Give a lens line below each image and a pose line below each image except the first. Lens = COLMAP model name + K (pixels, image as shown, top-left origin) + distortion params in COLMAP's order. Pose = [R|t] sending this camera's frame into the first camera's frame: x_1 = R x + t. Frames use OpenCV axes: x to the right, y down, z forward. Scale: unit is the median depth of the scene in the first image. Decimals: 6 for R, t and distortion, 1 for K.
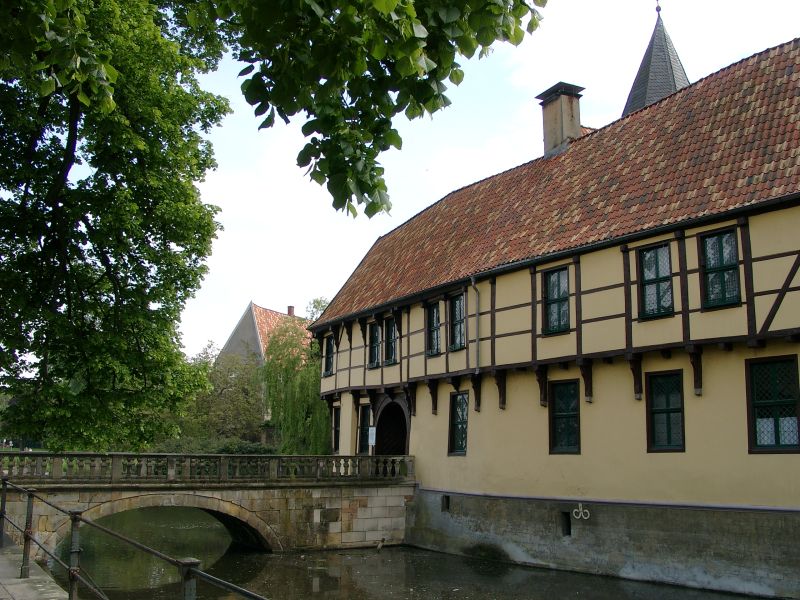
lens RADIAL K [[803.3, 0, 400.0], [0, 803.3, 300.0], [0, 0, 1]] dist [-0.189497, 0.208583]
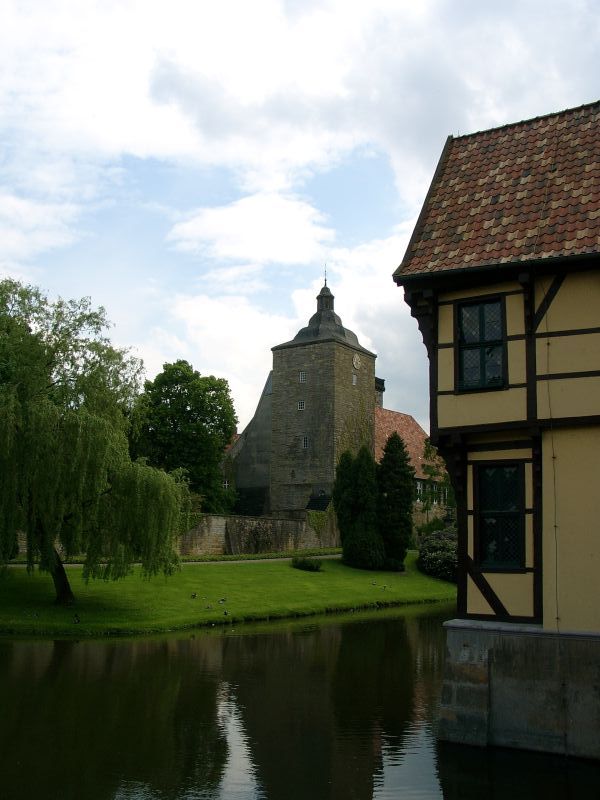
lens RADIAL K [[793.4, 0, 300.0], [0, 793.4, 400.0], [0, 0, 1]] dist [-0.191420, 0.201818]
pose [[0.824428, 0.127078, 0.551515, -0.479604], [-0.126641, 0.991179, -0.039075, 0.154545], [-0.551616, -0.037629, 0.833249, 0.840503]]
